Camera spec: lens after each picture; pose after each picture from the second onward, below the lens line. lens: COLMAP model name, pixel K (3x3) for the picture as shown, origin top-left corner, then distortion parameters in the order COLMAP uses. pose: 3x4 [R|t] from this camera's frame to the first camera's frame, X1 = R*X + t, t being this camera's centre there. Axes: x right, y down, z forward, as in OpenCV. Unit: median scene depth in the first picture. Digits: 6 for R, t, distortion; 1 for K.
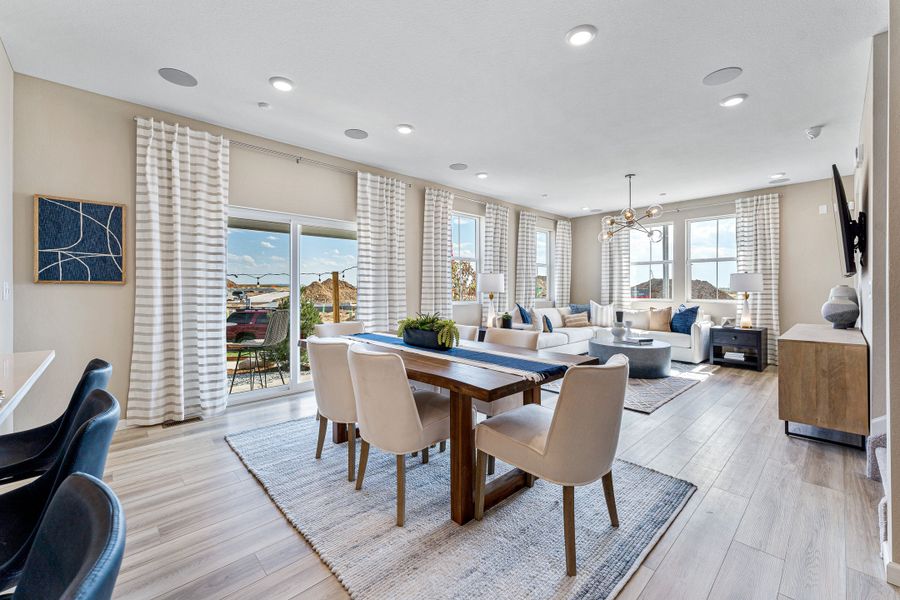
lens RADIAL K [[367.6, 0, 450.5], [0, 367.6, 291.6], [0, 0, 1]] dist [0.000458, -0.000021]
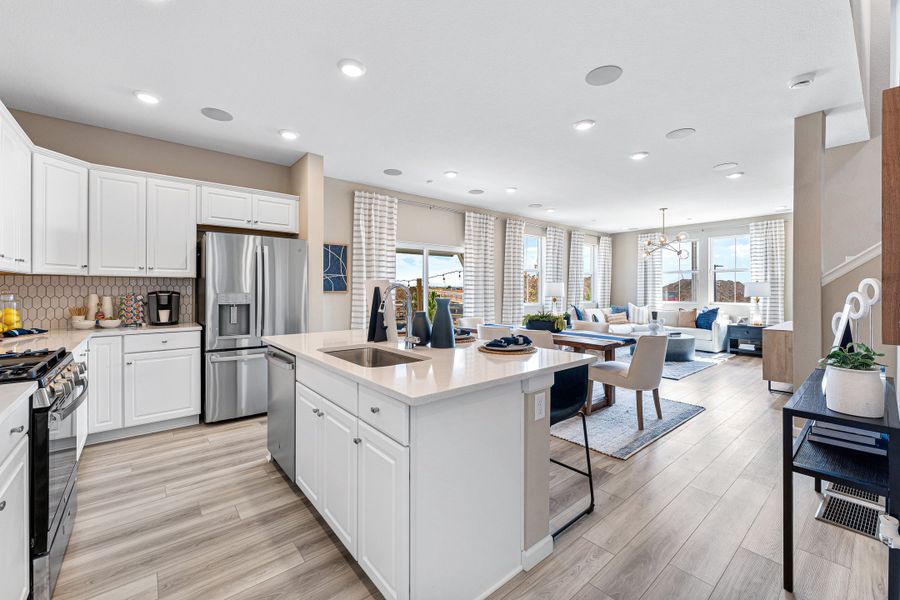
lens RADIAL K [[367.6, 0, 450.5], [0, 367.6, 291.6], [0, 0, 1]] dist [0.000458, -0.000021]
pose [[0.998235, 0.002606, -0.059331, -0.179890], [-0.002618, 0.999997, -0.000125, -0.014335], [0.059330, 0.000280, 0.998238, -0.333716]]
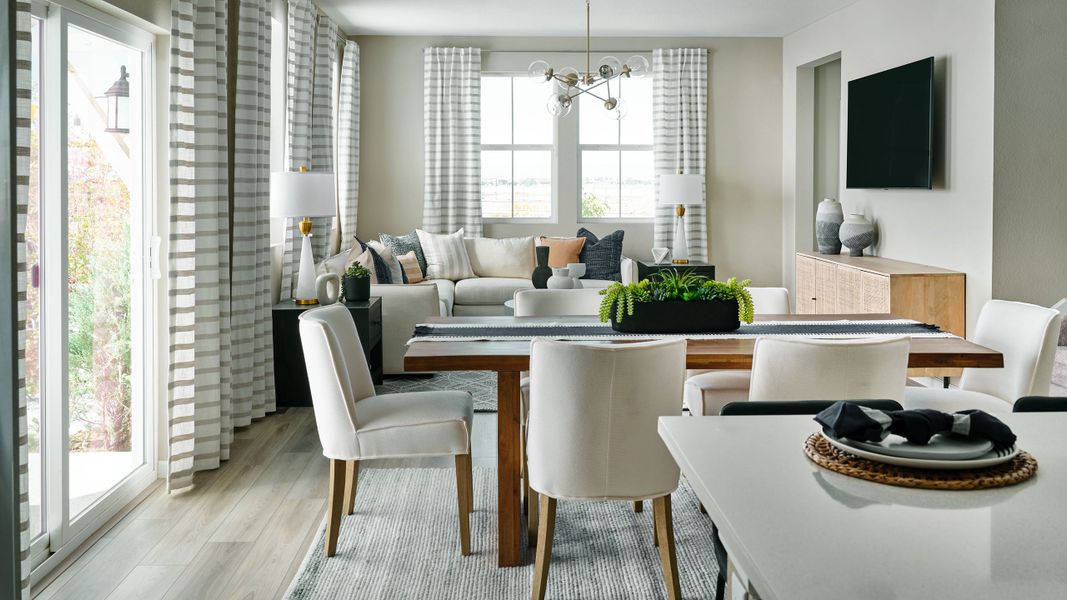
lens RADIAL K [[960.5, 0, 535.3], [0, 960.5, 207.1], [0, 0, 1]] dist [-0.071097, -0.001425]
pose [[0.659190, -0.017703, 0.751768, -0.554294], [0.003781, 0.999788, 0.020228, -0.027671], [-0.751967, -0.010492, 0.659117, 0.128699]]
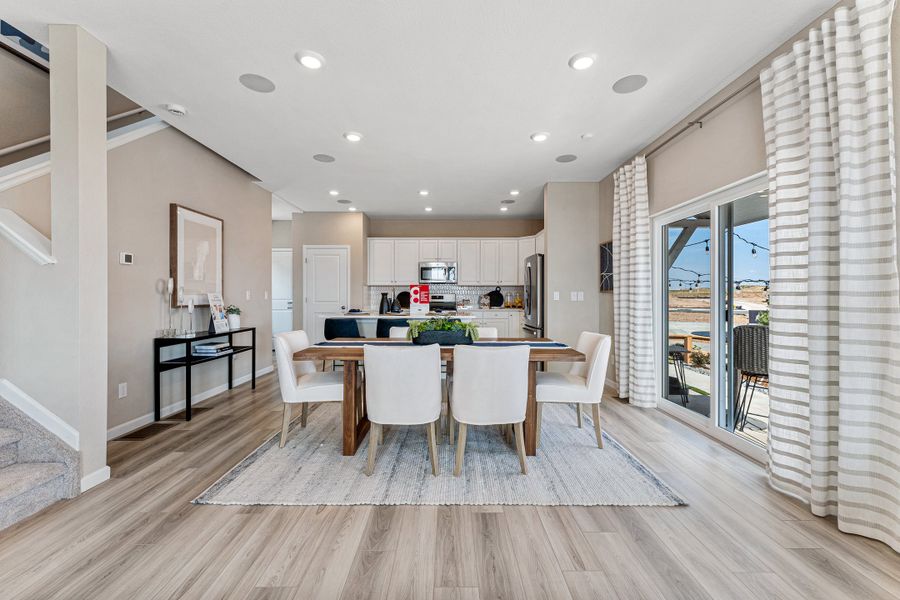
lens RADIAL K [[363.9, 0, 449.5], [0, 363.9, 296.0], [0, 0, 1]] dist [-0.000052, -0.000074]
pose [[-0.684959, 0.000117, -0.728581, 0.347143], [-0.004006, 0.999984, 0.003926, -0.004463], [0.728570, 0.005608, -0.684948, 0.823357]]
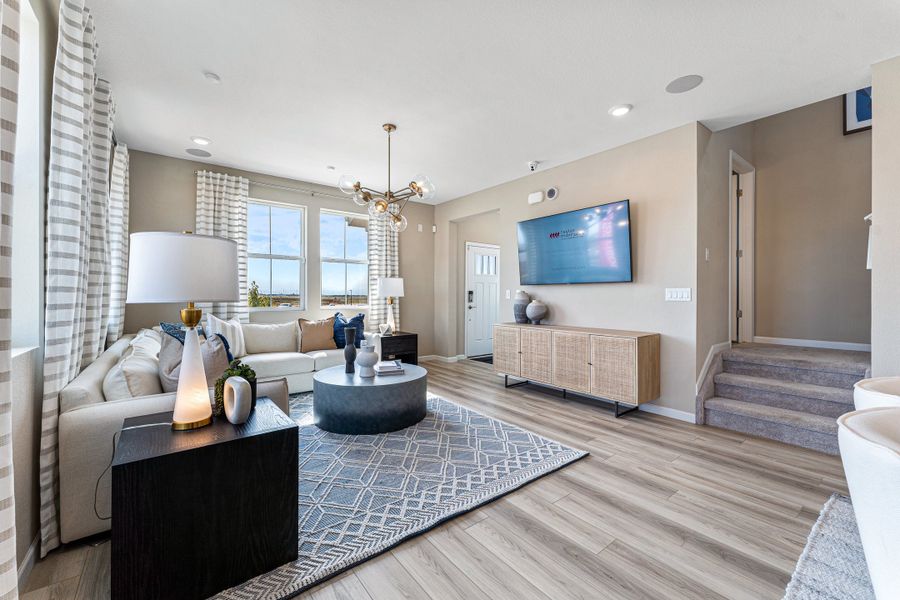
lens RADIAL K [[363.9, 0, 449.5], [0, 363.9, 296.0], [0, 0, 1]] dist [-0.000052, -0.000074]
pose [[0.097396, -0.004223, 0.995237, -0.155541], [0.002458, 0.999989, 0.004002, -0.004357], [-0.995243, 0.002057, 0.097405, 0.750746]]
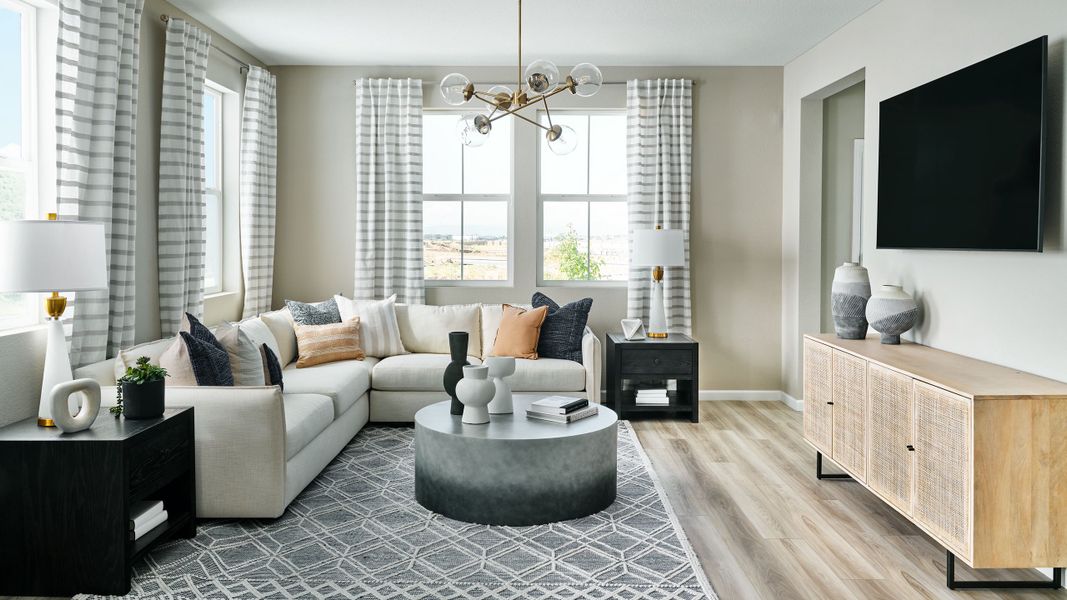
lens RADIAL K [[798.9, 0, 535.2], [0, 798.9, 250.0], [0, 0, 1]] dist [-0.033571, -0.002933]
pose [[0.687380, -0.007775, 0.726257, -0.104801], [-0.000444, 0.999938, 0.011125, -0.033048], [-0.726298, -0.007970, 0.687334, 0.369043]]
